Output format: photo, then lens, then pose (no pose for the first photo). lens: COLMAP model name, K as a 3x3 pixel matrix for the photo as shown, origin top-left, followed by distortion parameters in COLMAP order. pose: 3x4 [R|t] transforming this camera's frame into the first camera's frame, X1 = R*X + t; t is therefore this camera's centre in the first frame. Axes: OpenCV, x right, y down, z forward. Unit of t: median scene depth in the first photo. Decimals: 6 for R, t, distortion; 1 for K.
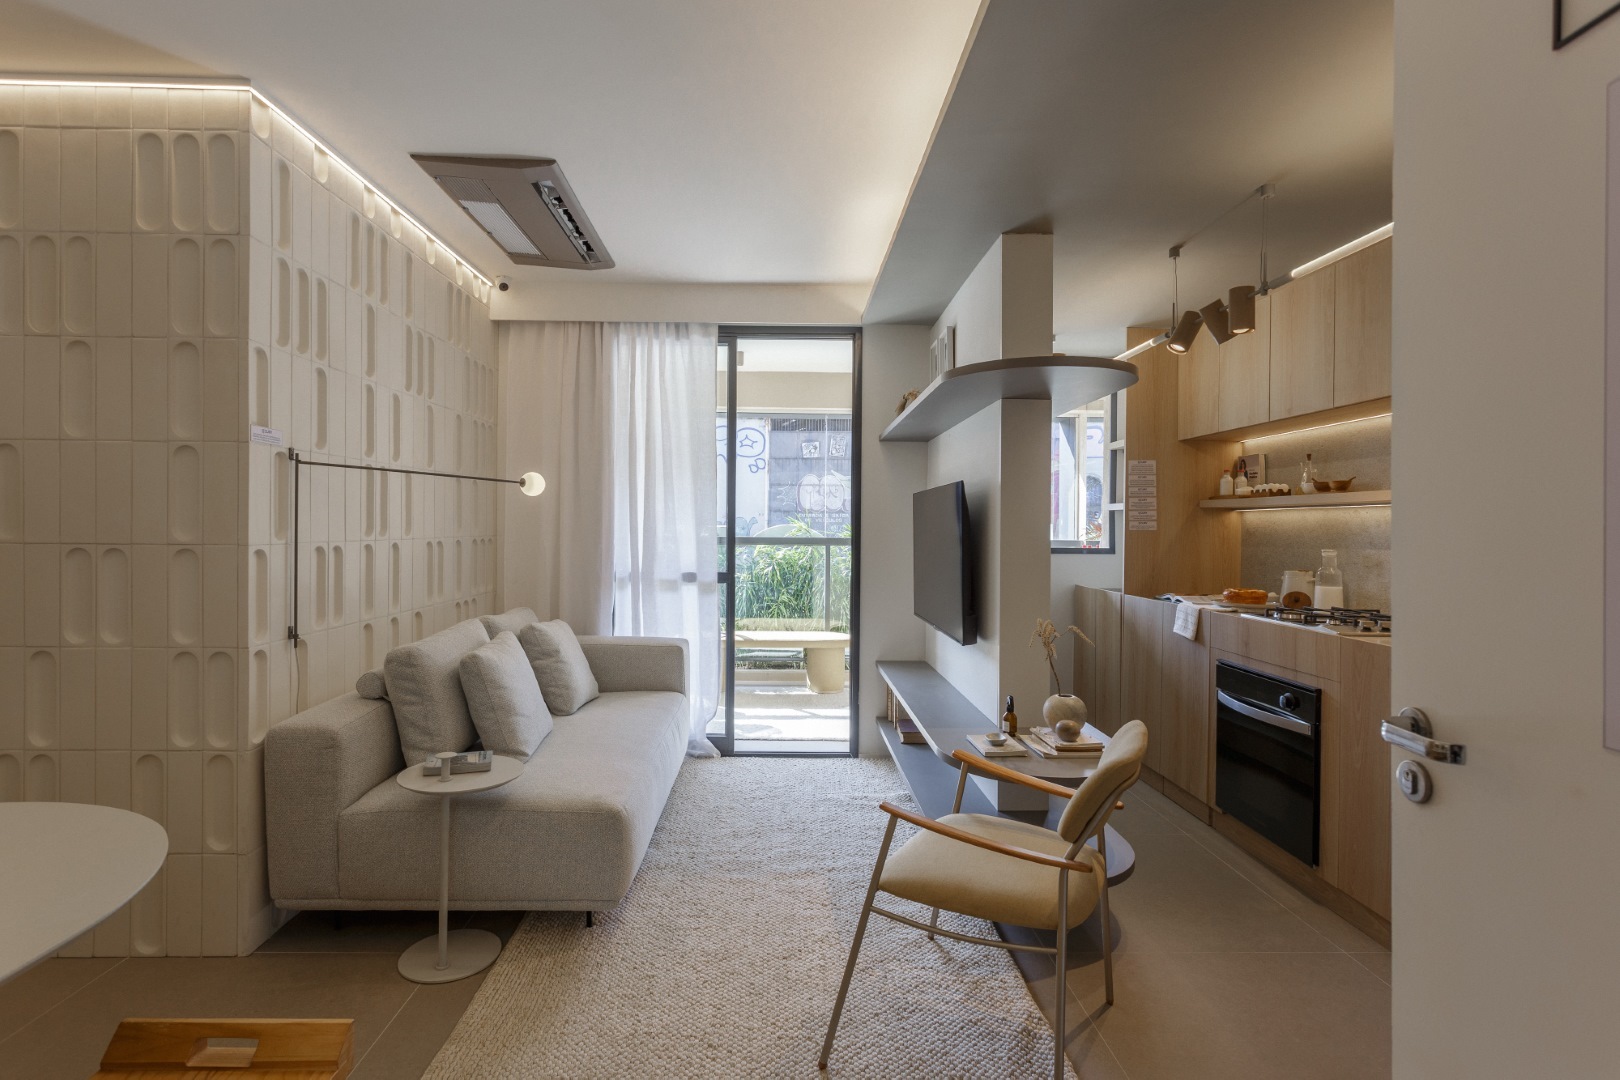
lens RADIAL K [[781.6, 0, 785.4], [0, 781.6, 538.0], [0, 0, 1]] dist [0.002303, 0.001086]
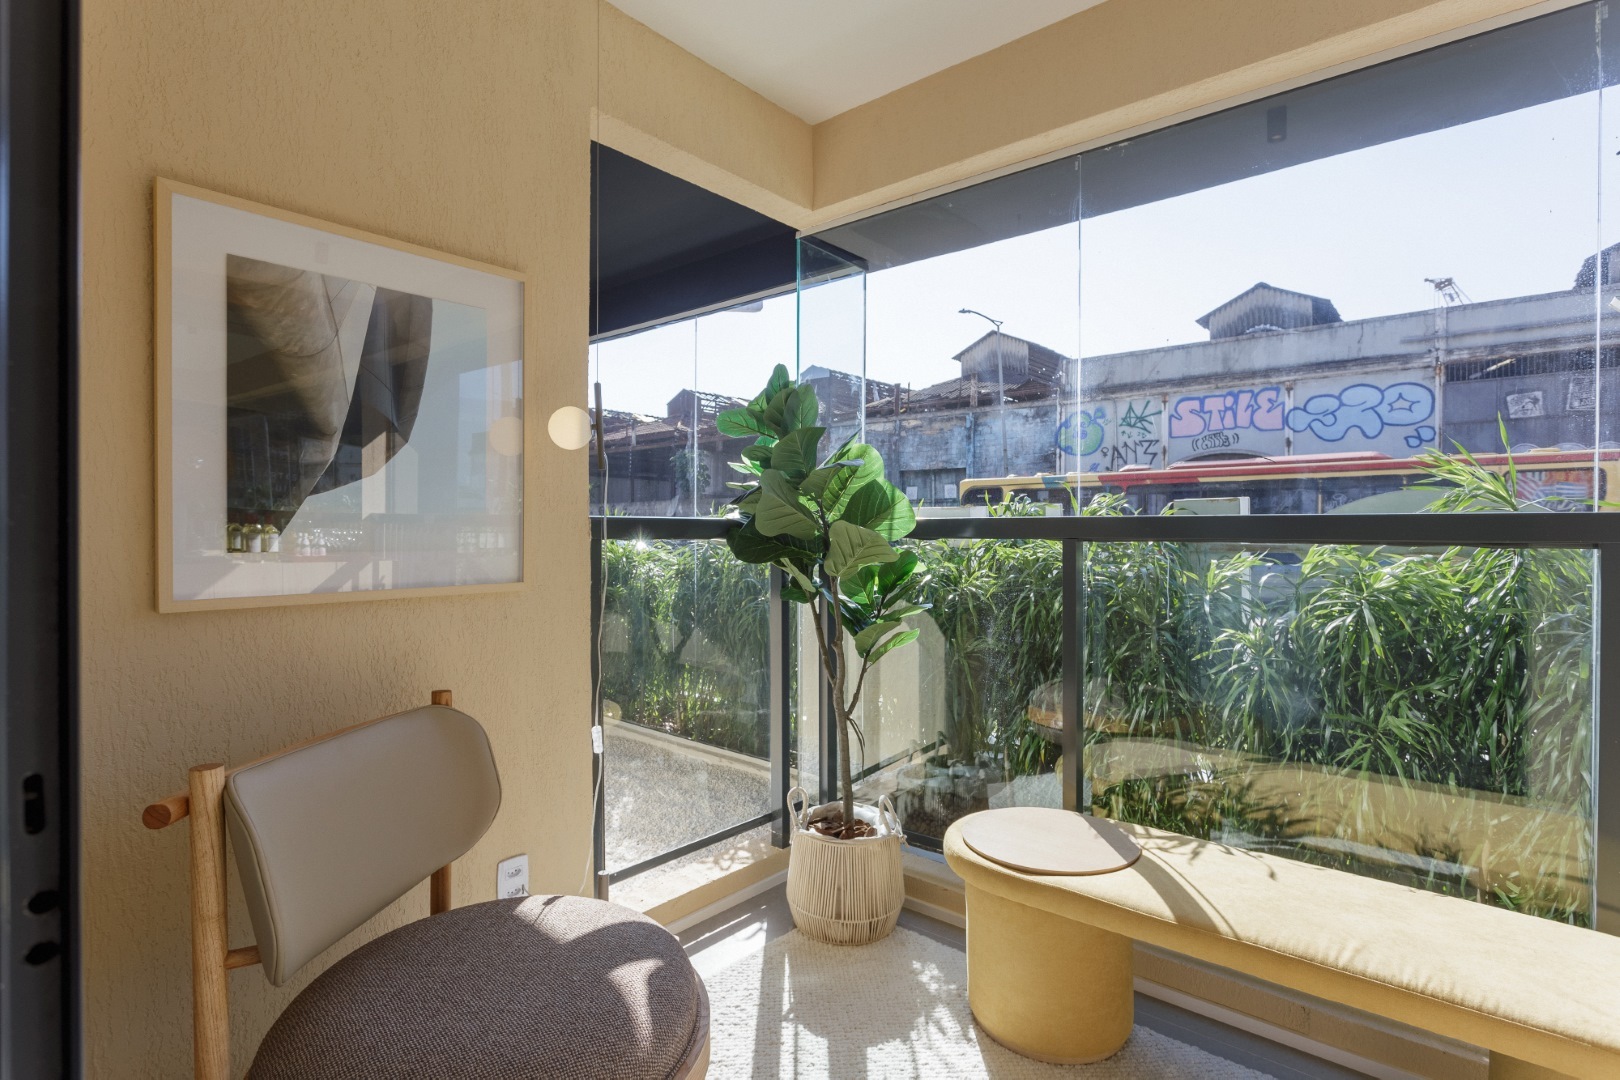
lens RADIAL K [[791.4, 0, 810.0], [0, 791.4, 540.0], [0, 0, 1]] dist [-0.007112, -0.000171]
pose [[0.761001, 0.001321, -0.648749, 0.045210], [-0.004713, 0.999983, -0.003493, 0.018640], [0.648733, 0.005715, 0.760994, 1.269813]]
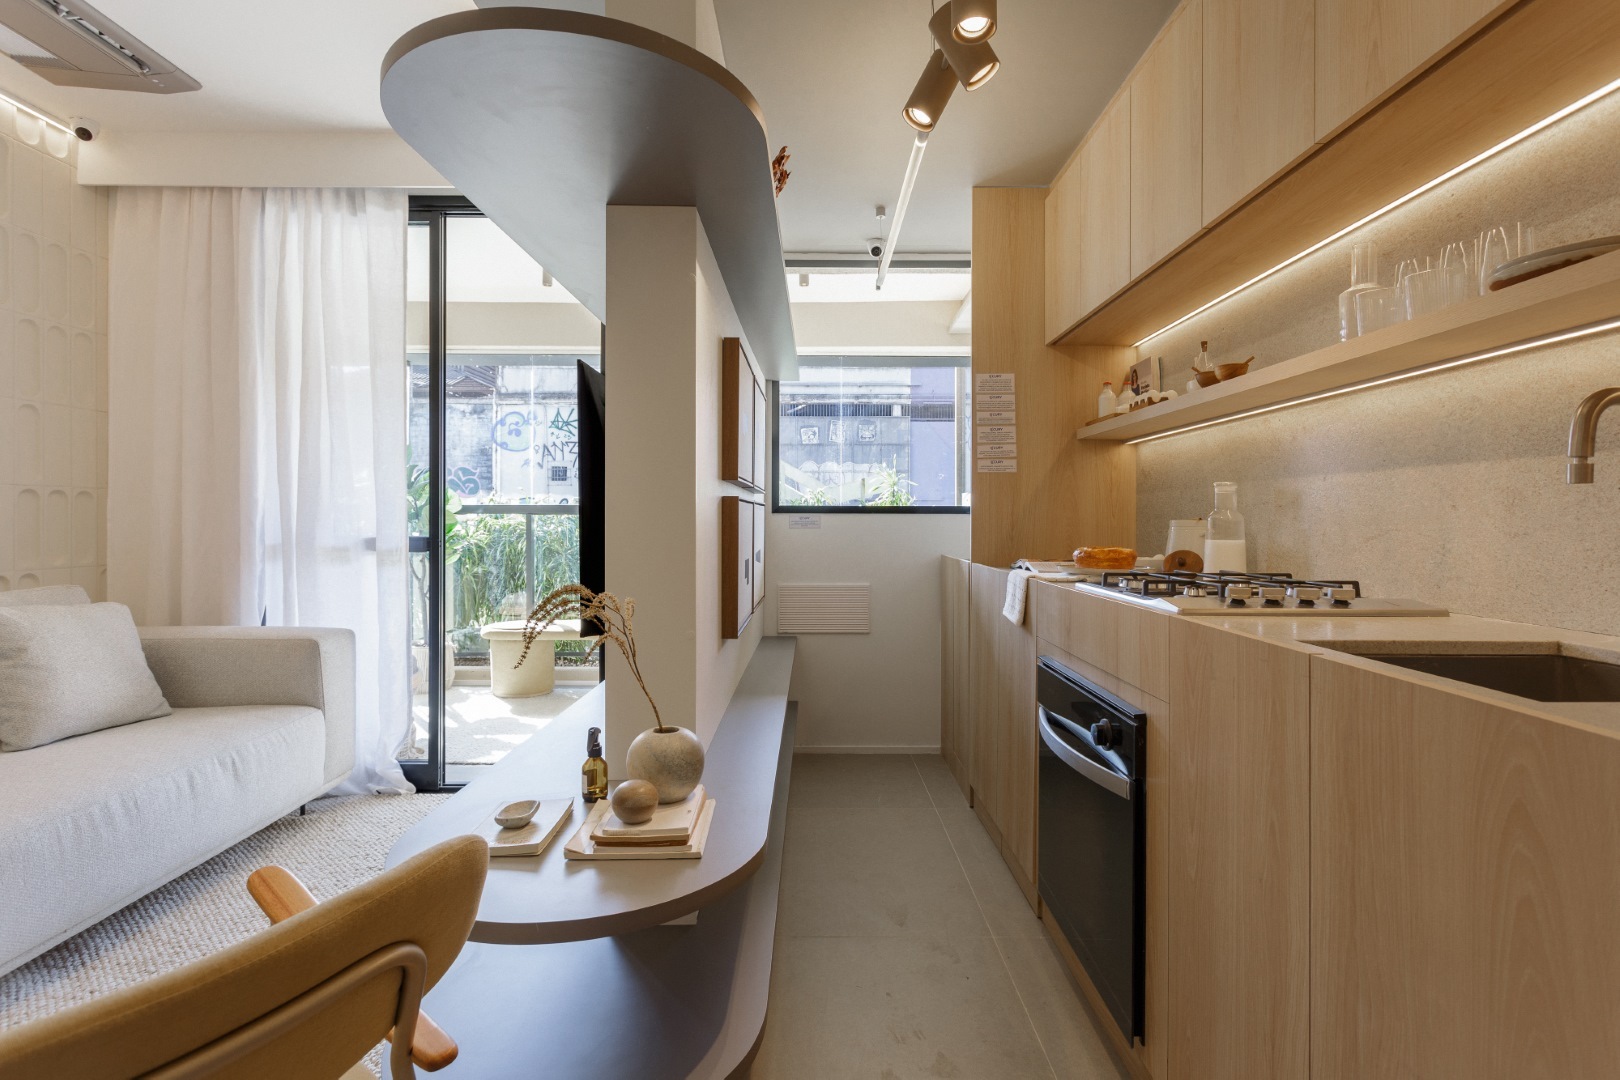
lens RADIAL K [[770.8, 0, 810.8], [0, 770.8, 529.1], [0, 0, 1]] dist [0.000982, 0.000743]
pose [[0.999953, -0.006795, -0.006900, 0.360754], [0.006780, 0.999975, -0.002158, 0.051842], [0.006914, 0.002112, 0.999974, 0.370037]]
